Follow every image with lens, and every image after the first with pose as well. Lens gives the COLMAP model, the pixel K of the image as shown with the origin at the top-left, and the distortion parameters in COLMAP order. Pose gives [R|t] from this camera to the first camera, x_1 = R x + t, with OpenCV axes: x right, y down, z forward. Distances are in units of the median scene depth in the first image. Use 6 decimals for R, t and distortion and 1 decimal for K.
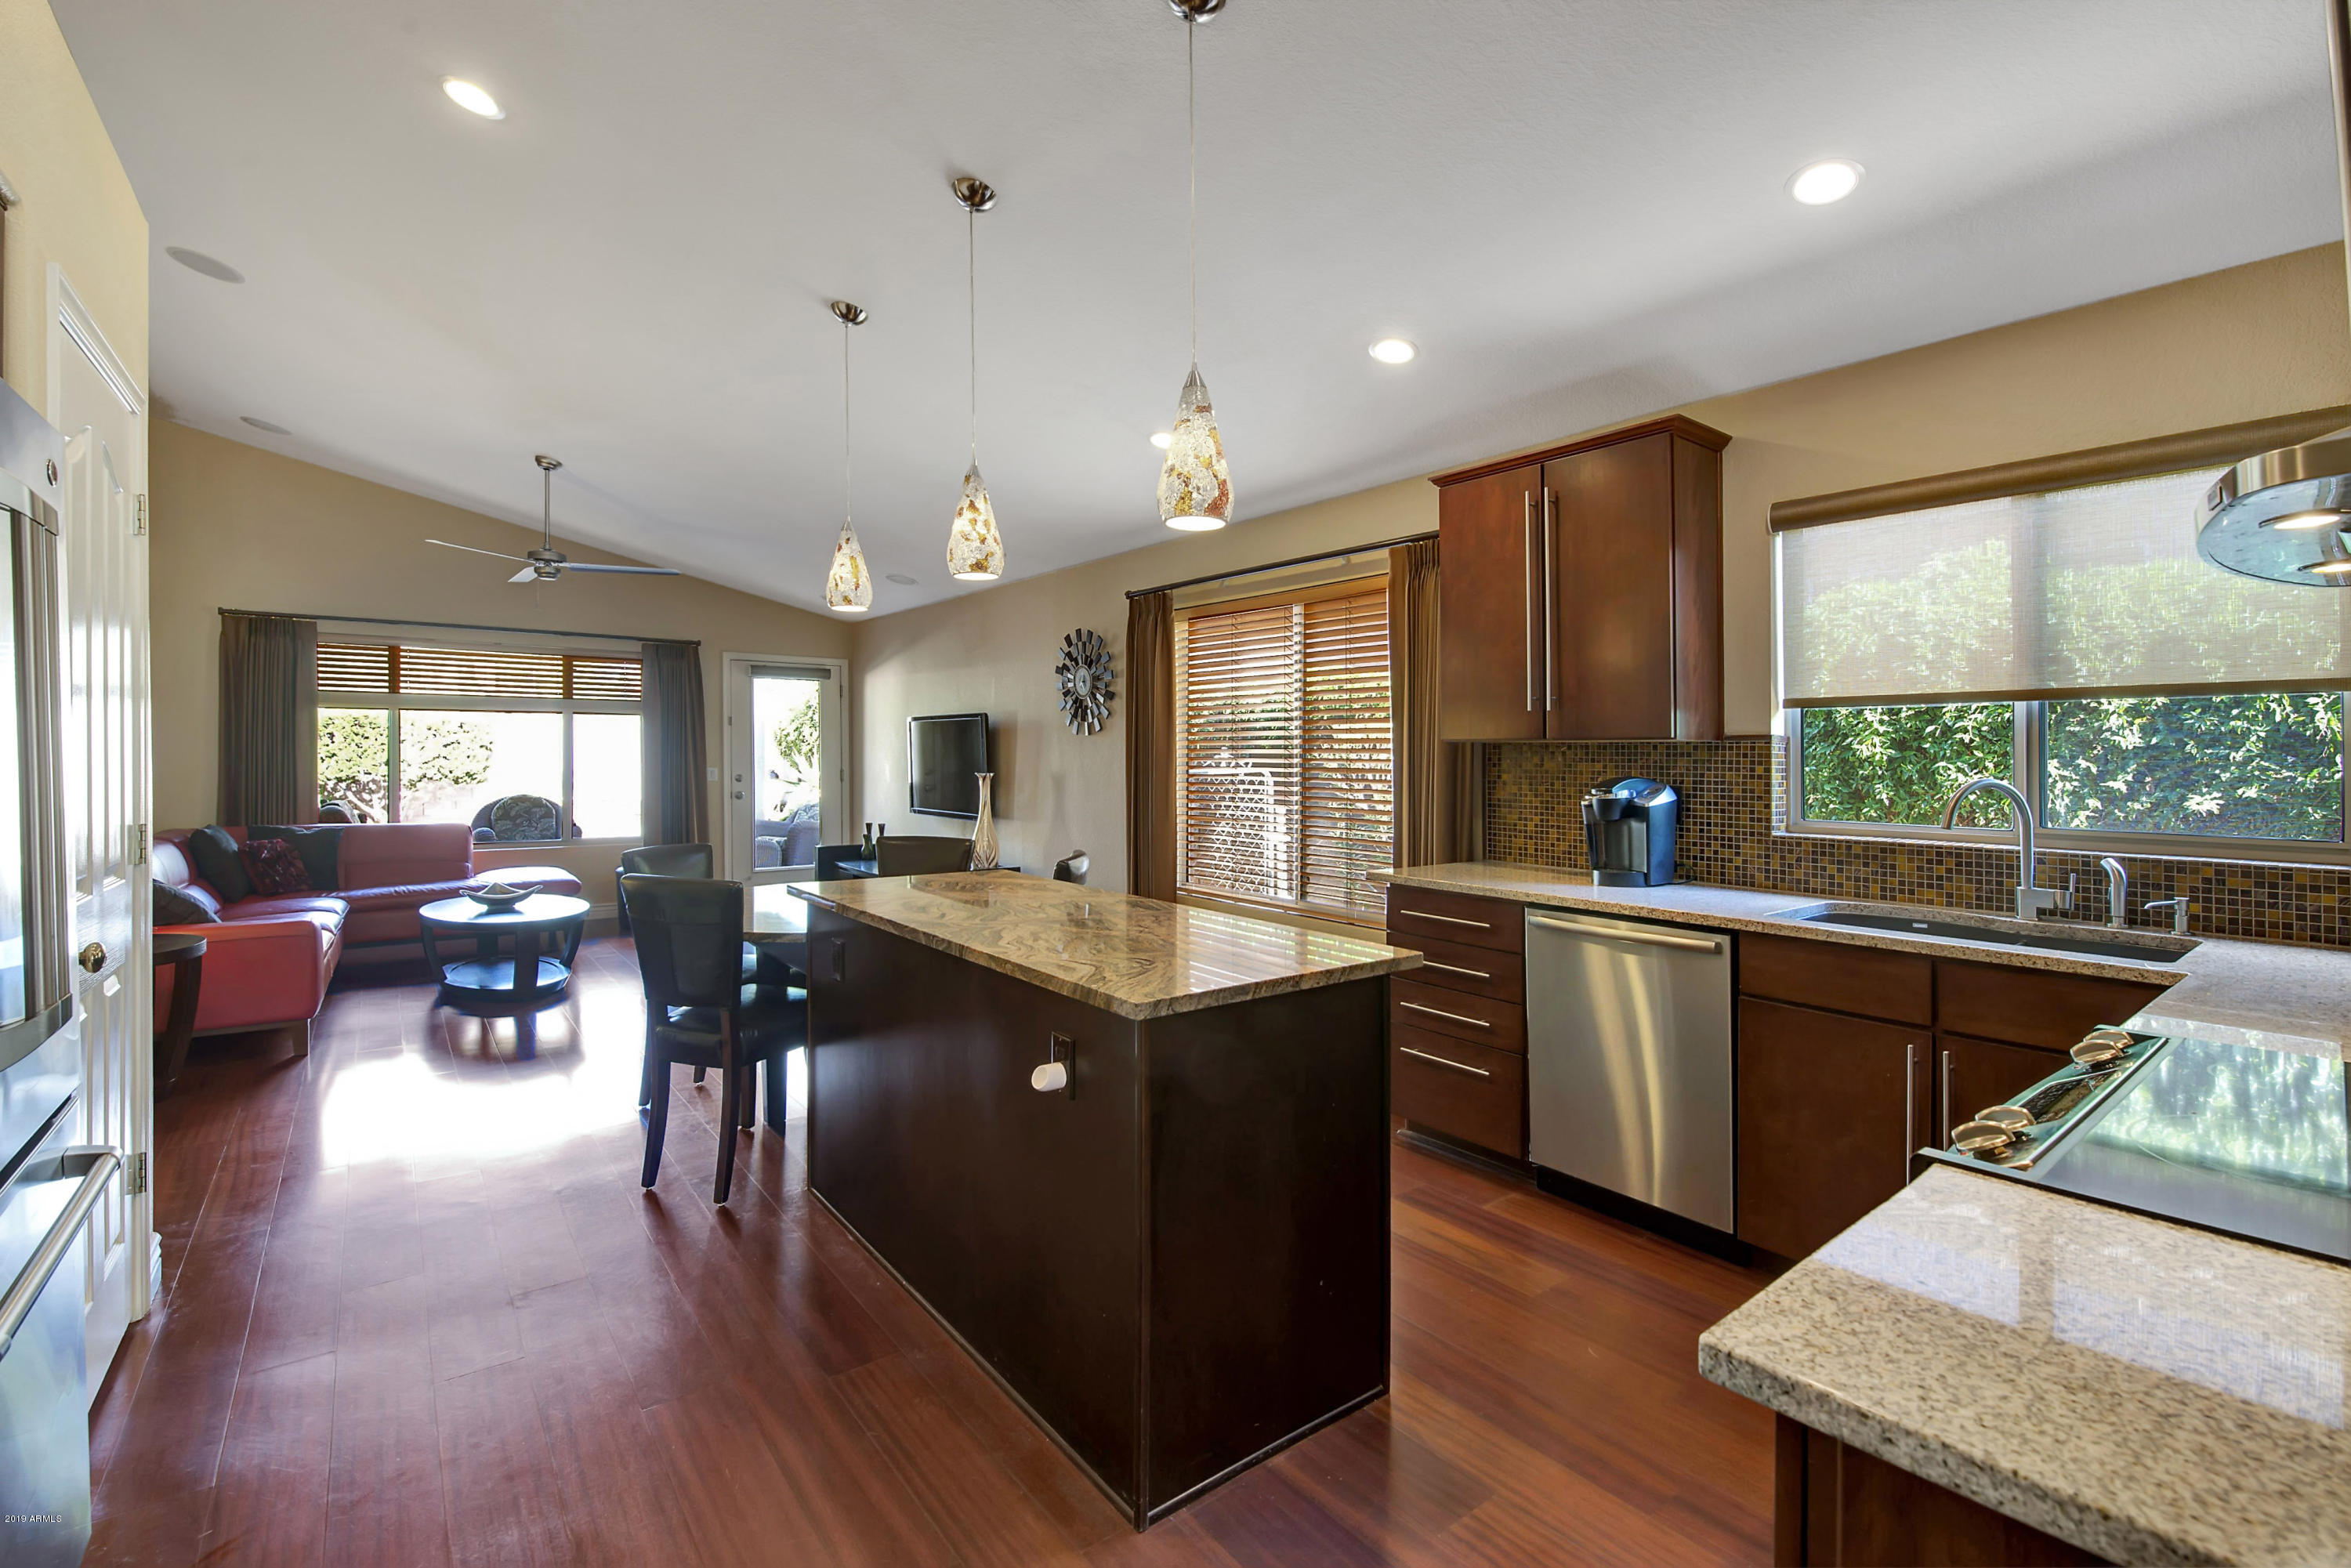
lens RADIAL K [[1030.8, 0, 1192.3], [0, 1030.8, 769.6], [0, 0, 1]] dist [-0.003368, -0.000117]
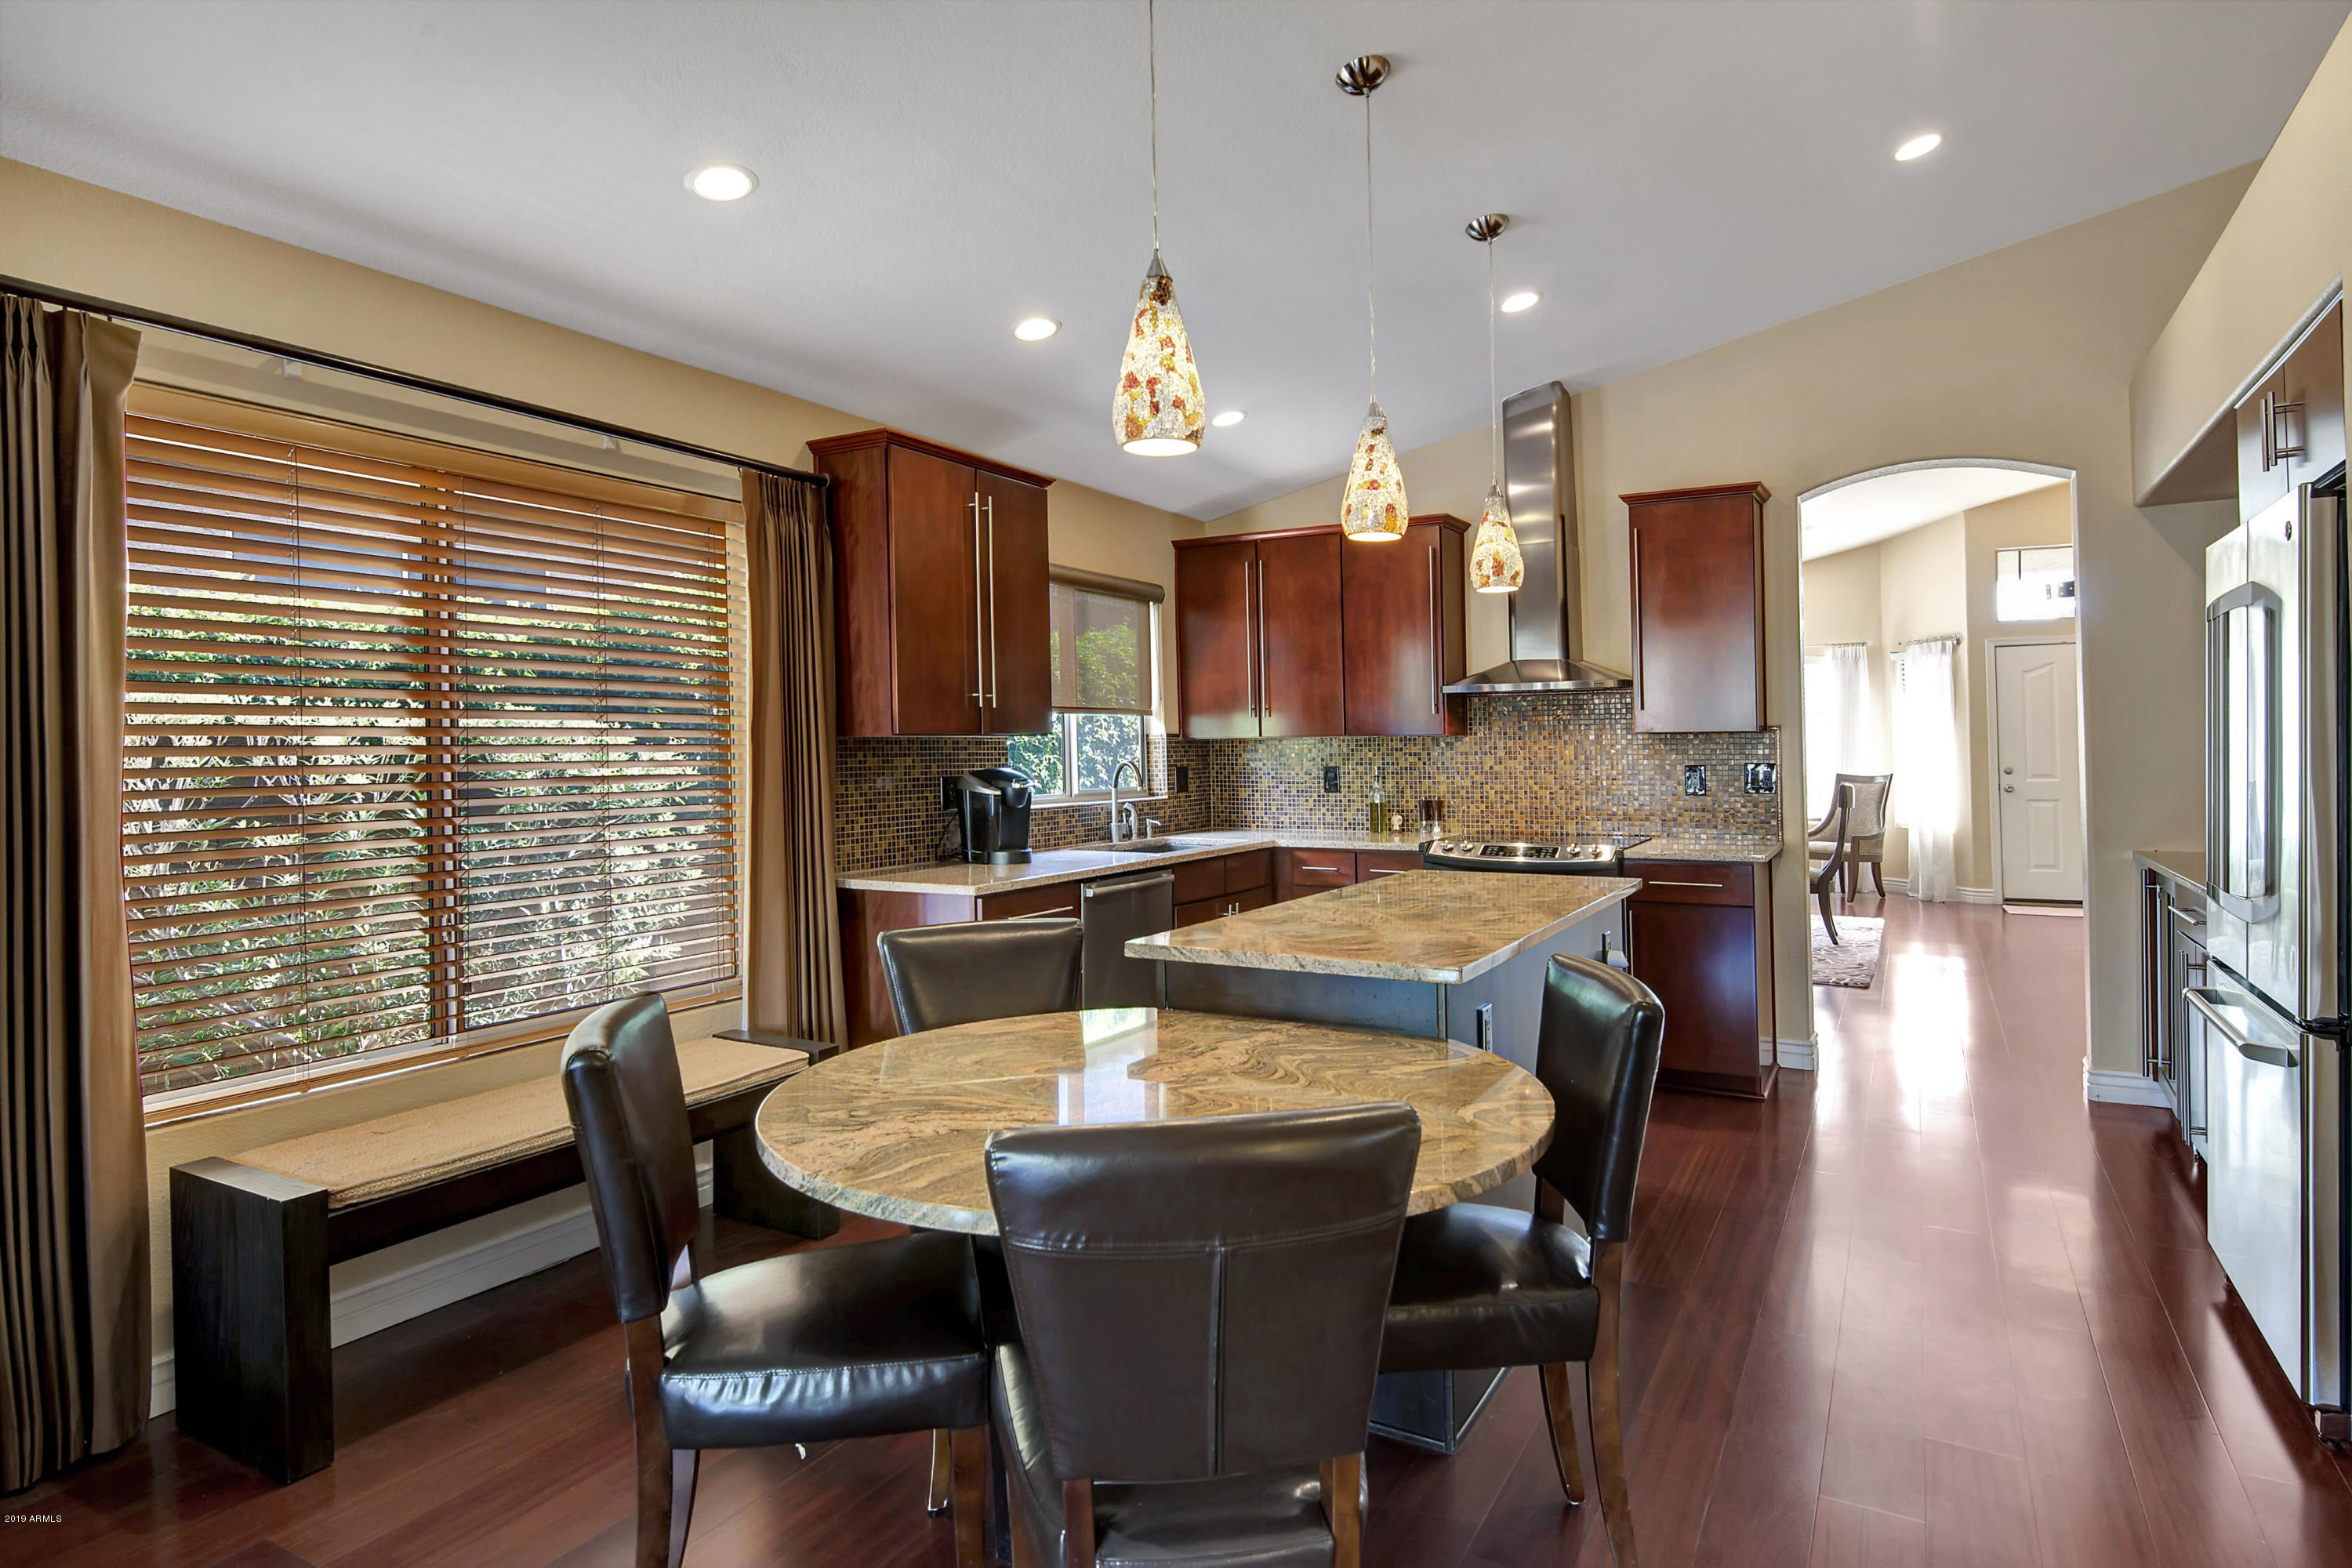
lens RADIAL K [[1313.5, 0, 1178.1], [0, 1313.5, 764.6], [0, 0, 1]] dist [0.007838, 0.000517]
pose [[-0.374684, -0.001072, 0.927152, -0.616470], [0.031025, 0.999425, 0.013693, -0.006578], [-0.926633, 0.033895, -0.374436, 0.834970]]
